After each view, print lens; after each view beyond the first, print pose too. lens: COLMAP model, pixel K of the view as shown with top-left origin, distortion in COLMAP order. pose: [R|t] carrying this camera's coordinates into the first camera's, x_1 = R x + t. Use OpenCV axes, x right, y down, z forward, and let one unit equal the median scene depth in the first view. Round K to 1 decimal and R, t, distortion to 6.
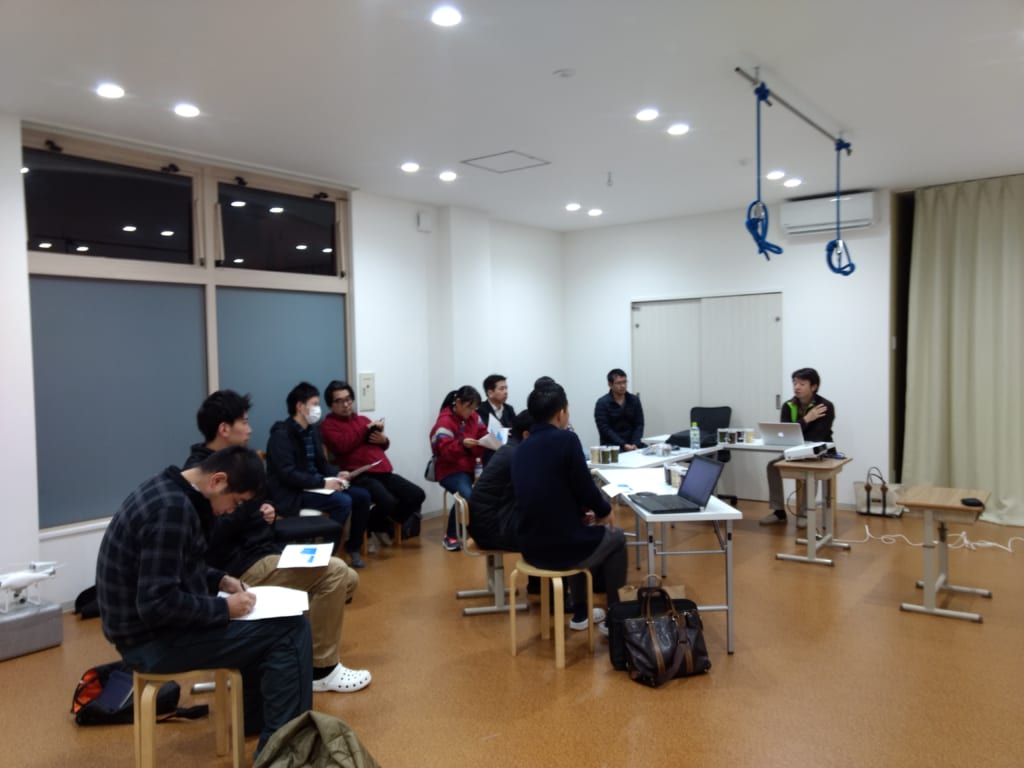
lens RADIAL K [[795.5, 0, 512.0], [0, 795.5, 384.0], [0, 0, 1]] dist [0.053974, -0.089068]
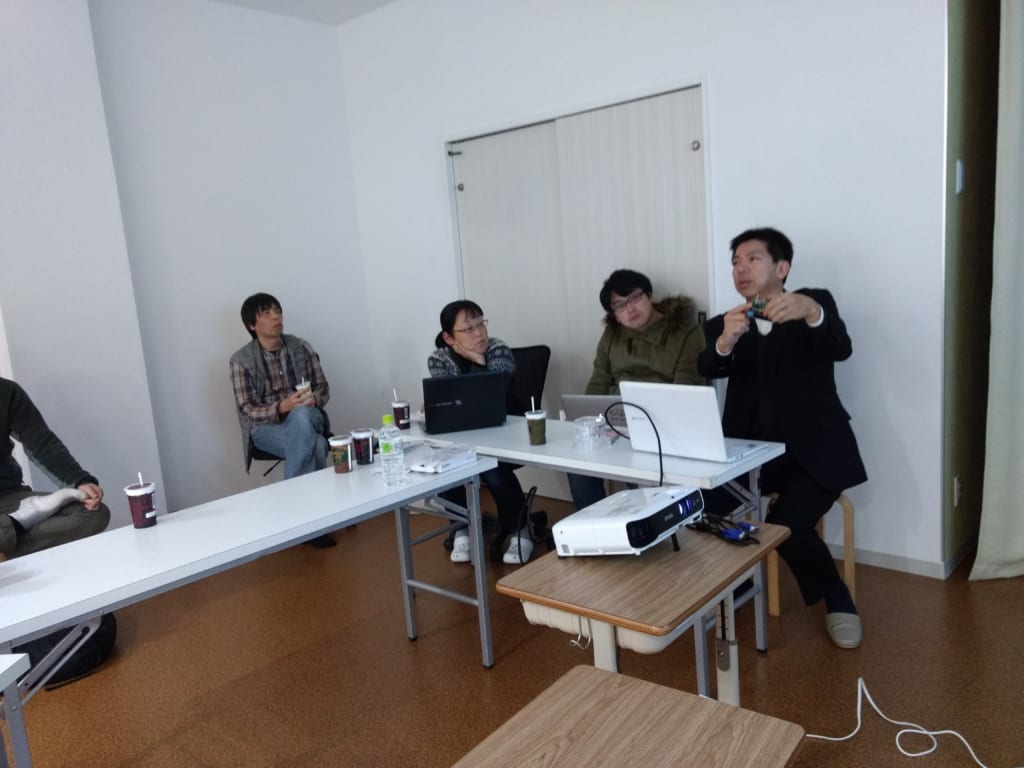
lens RADIAL K [[795.5, 0, 512.0], [0, 795.5, 384.0], [0, 0, 1]] dist [0.053974, -0.089068]
pose [[0.989302, -0.044685, -0.138867, 0.286470], [0.064072, 0.988297, 0.138434, -0.017557], [0.131056, -0.145850, 0.980588, 0.524033]]
